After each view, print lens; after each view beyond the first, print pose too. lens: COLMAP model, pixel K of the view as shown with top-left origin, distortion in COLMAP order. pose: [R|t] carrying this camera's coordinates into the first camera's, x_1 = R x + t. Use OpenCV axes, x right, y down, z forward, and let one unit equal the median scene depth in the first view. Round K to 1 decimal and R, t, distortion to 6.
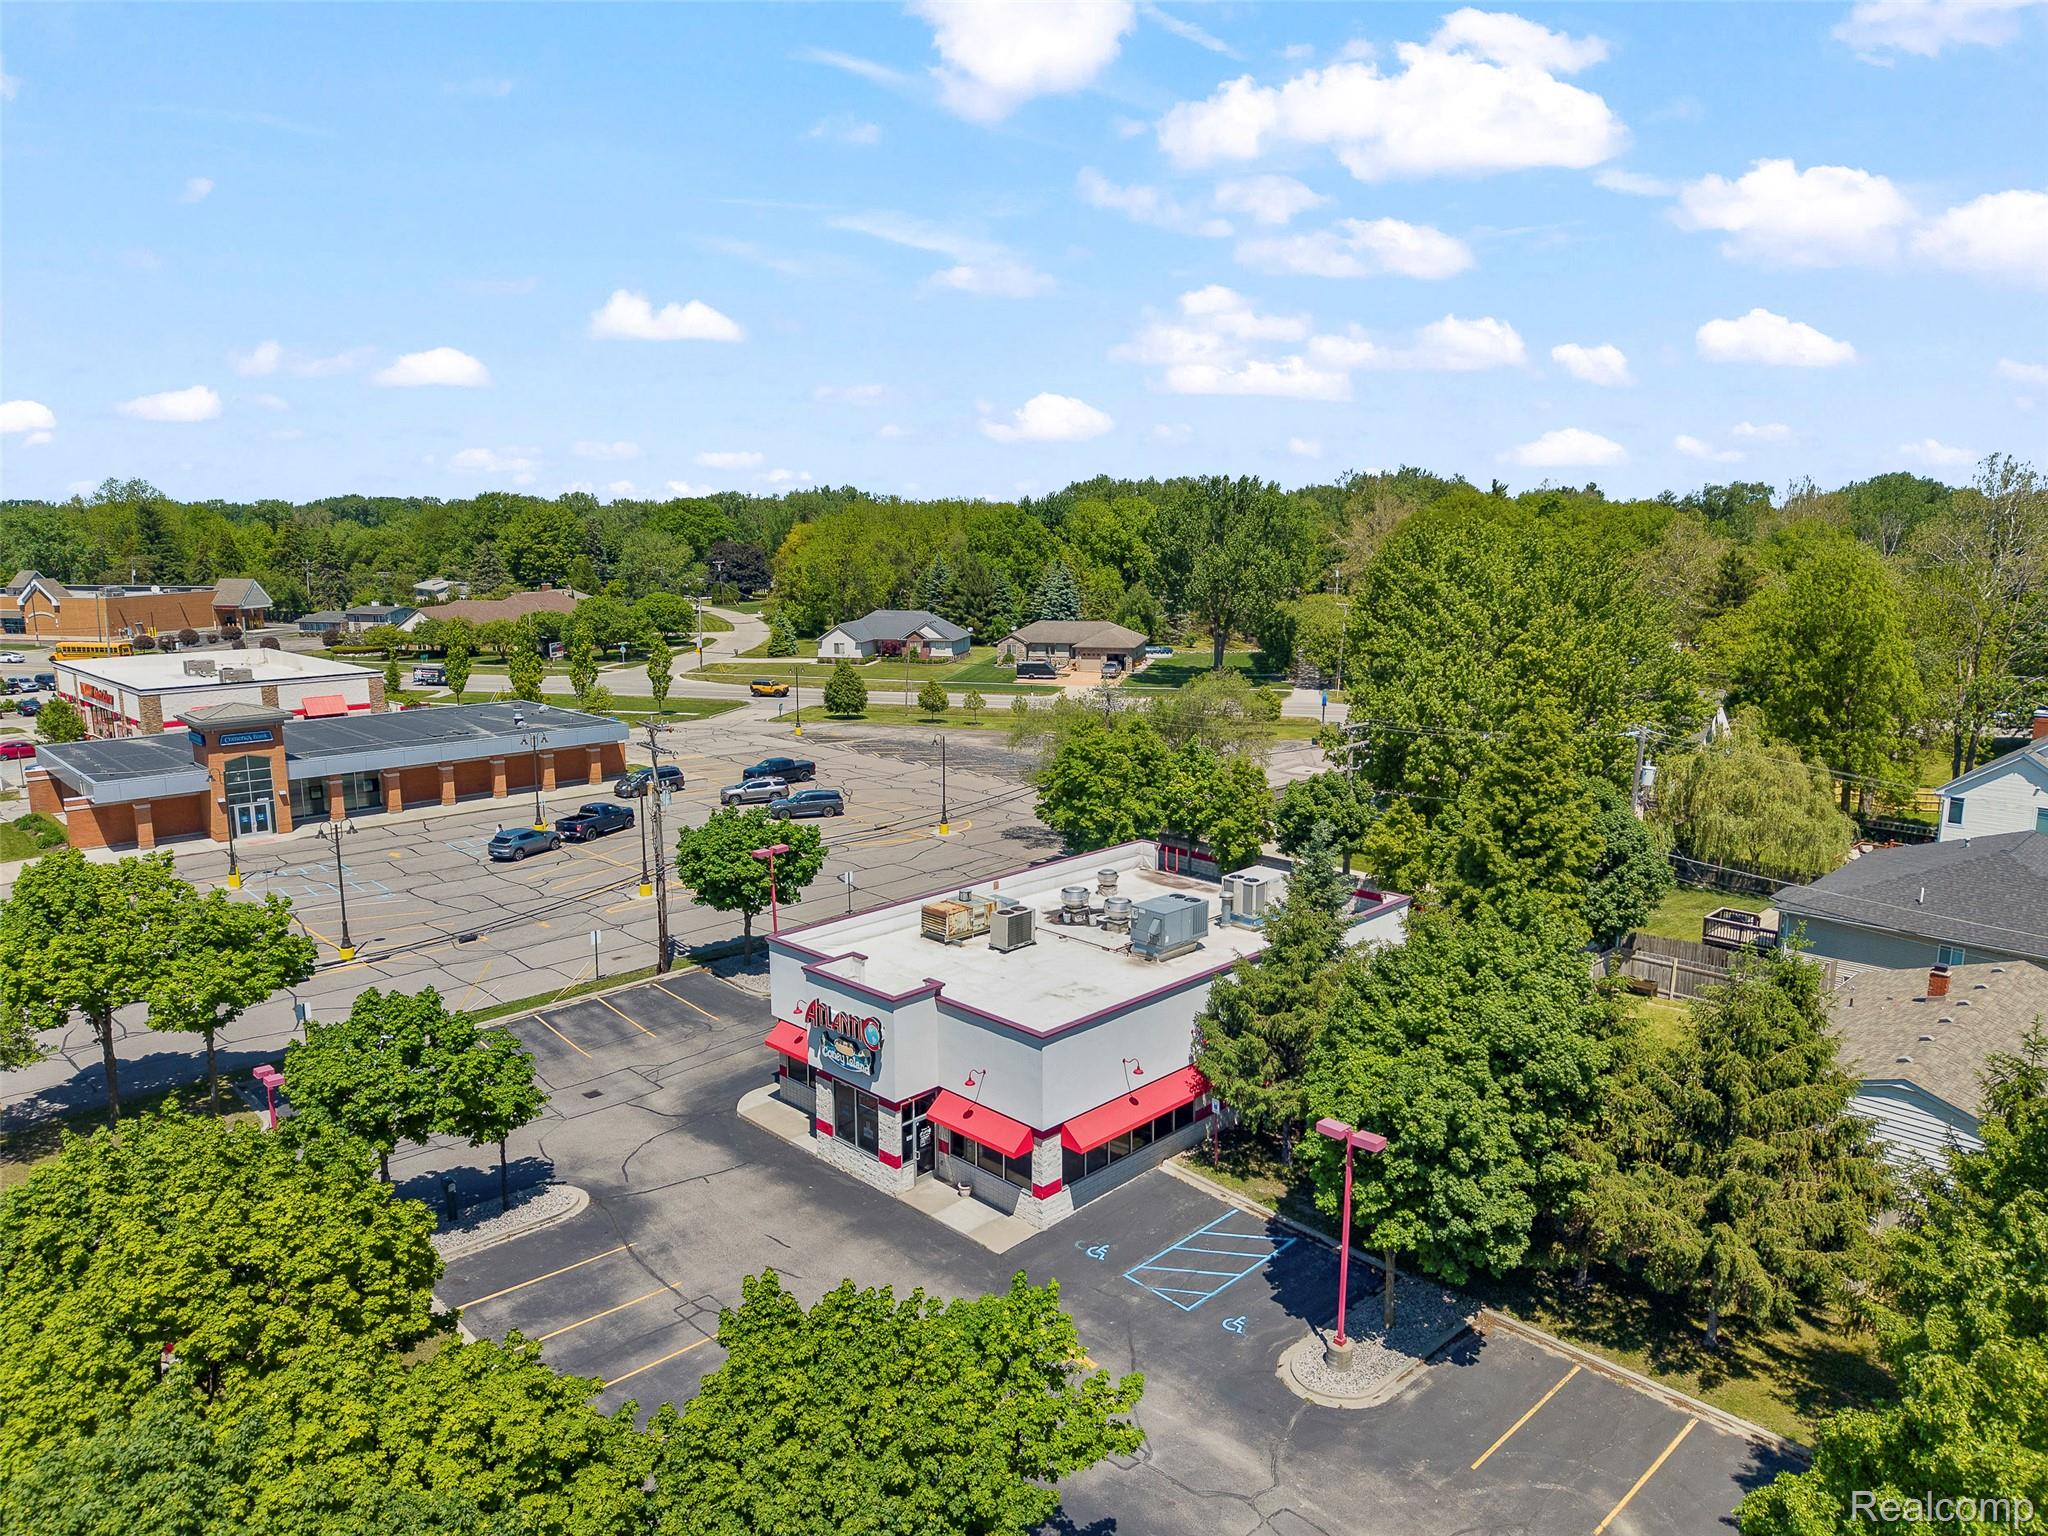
lens RADIAL K [[1369.5, 0, 1037.3], [0, 1369.5, 799.3], [0, 0, 1]] dist [0.056799, -0.065786]
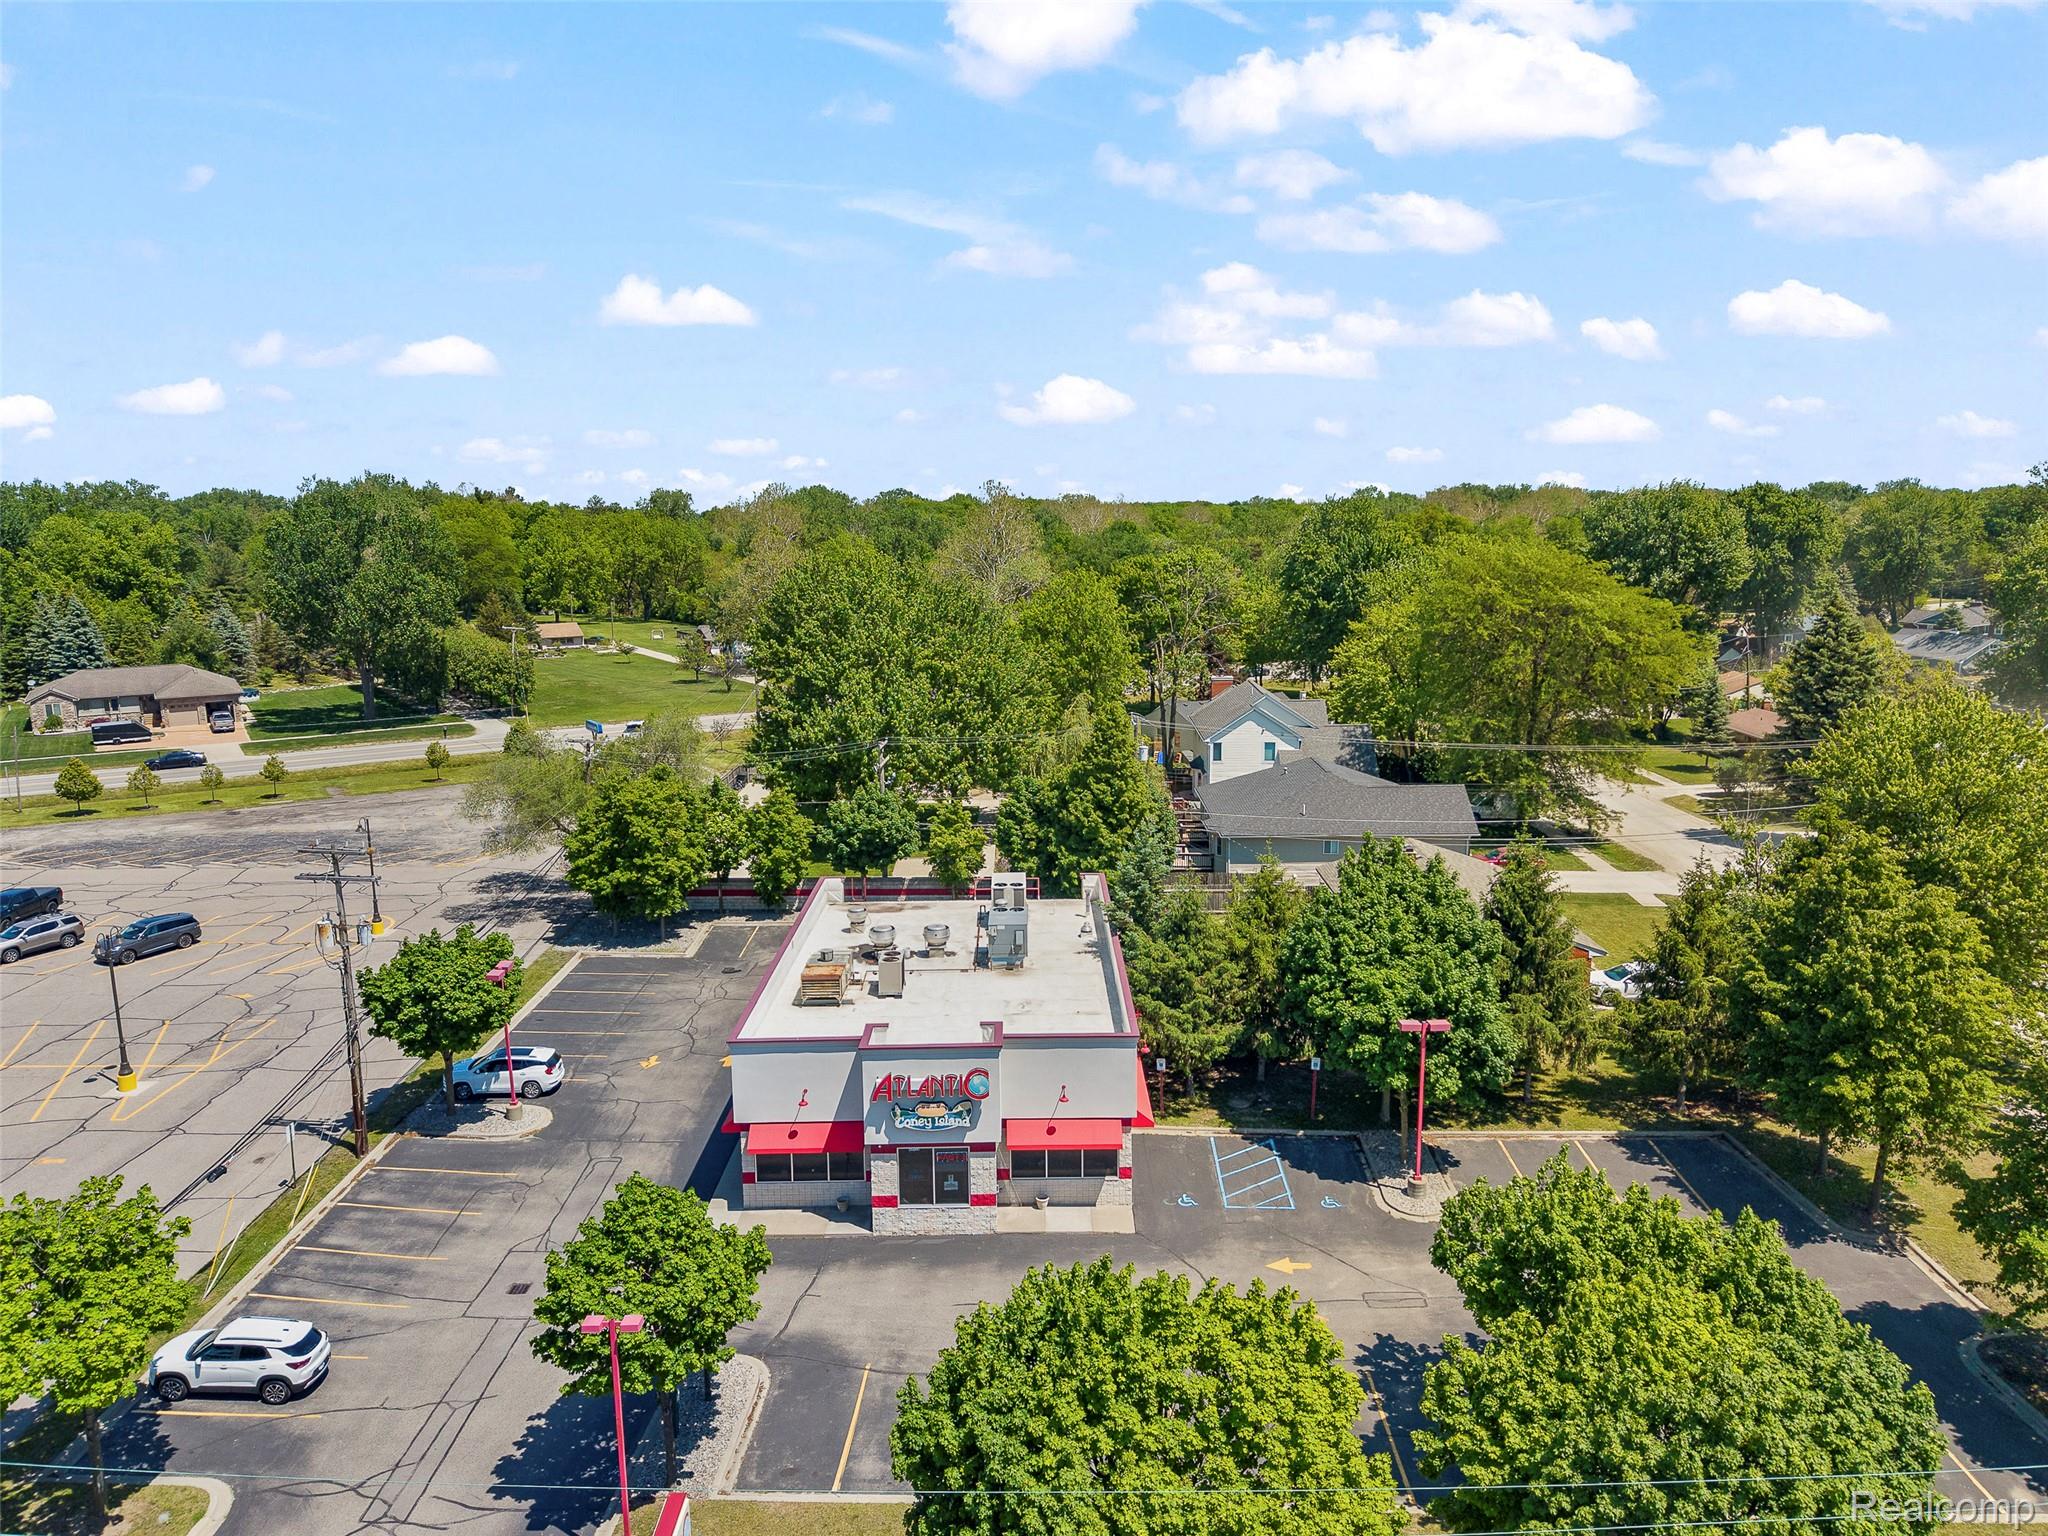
lens RADIAL K [[1400.1, 0, 1024.0], [0, 1400.1, 768.0], [0, 0, 1]] dist [0.034299, -0.027783]
pose [[0.712068, -0.137369, 0.688541, -0.562385], [0.152445, 0.987528, 0.039366, -0.074279], [-0.685361, 0.076934, 0.724128, 0.124482]]
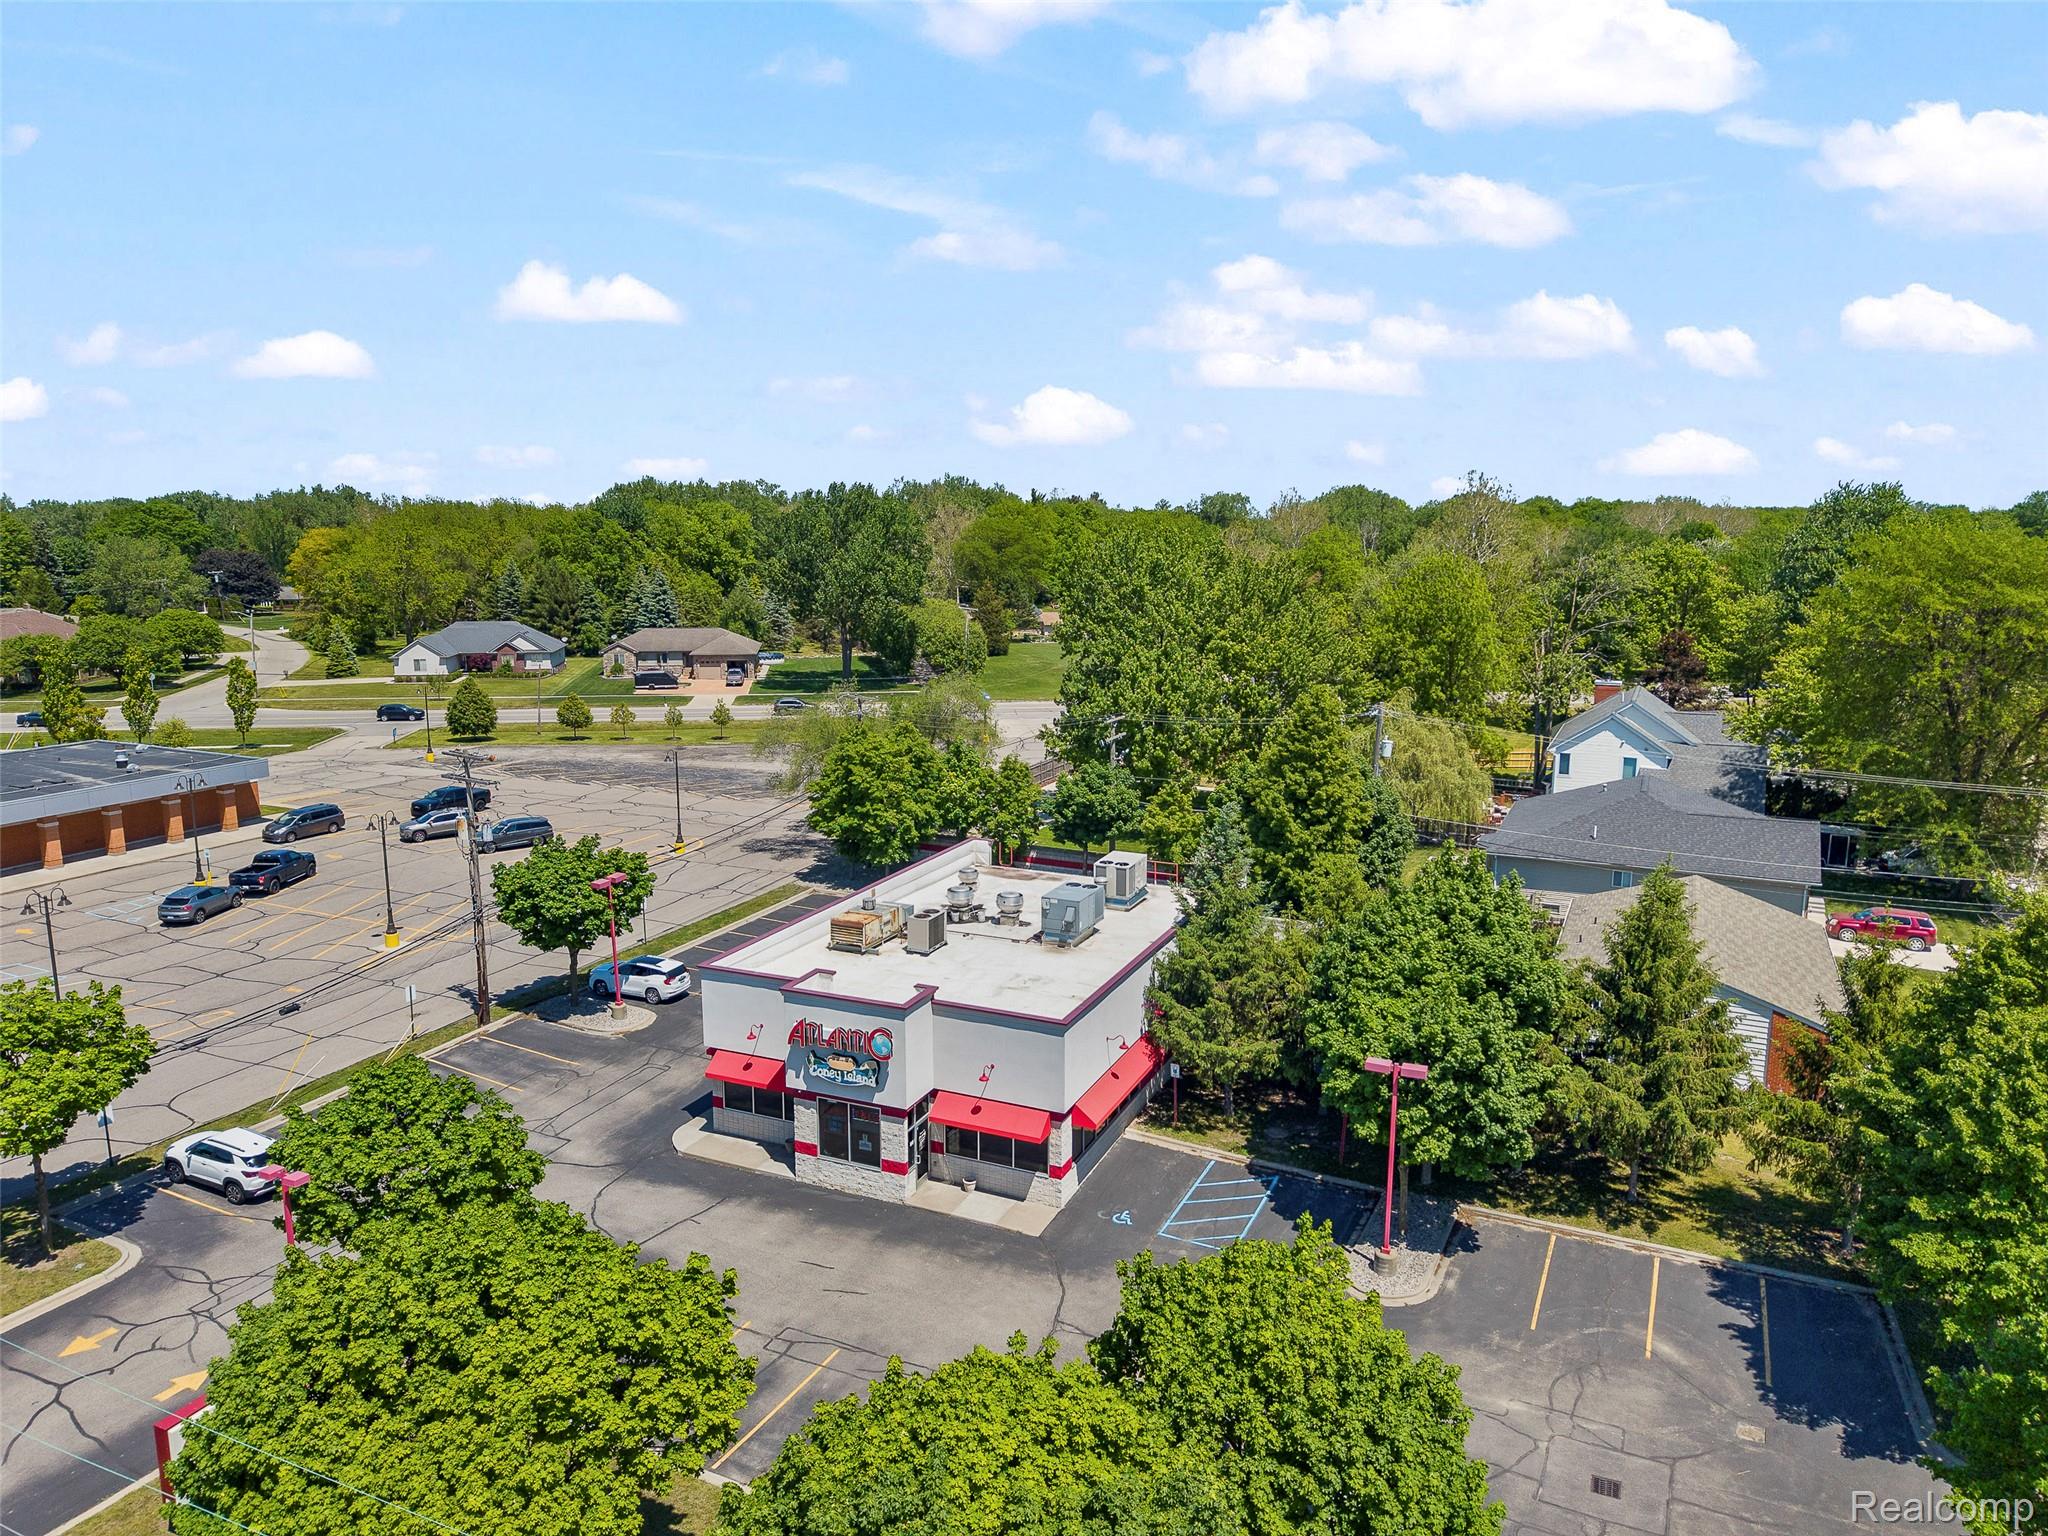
lens RADIAL K [[1366.5, 0, 1030.9], [0, 1366.5, 778.1], [0, 0, 1]] dist [0.053011, -0.064239]
pose [[0.938826, -0.065232, 0.338157, -0.241466], [0.070513, 0.997505, -0.003343, -0.009461], [-0.337095, 0.026983, 0.941084, 0.006398]]
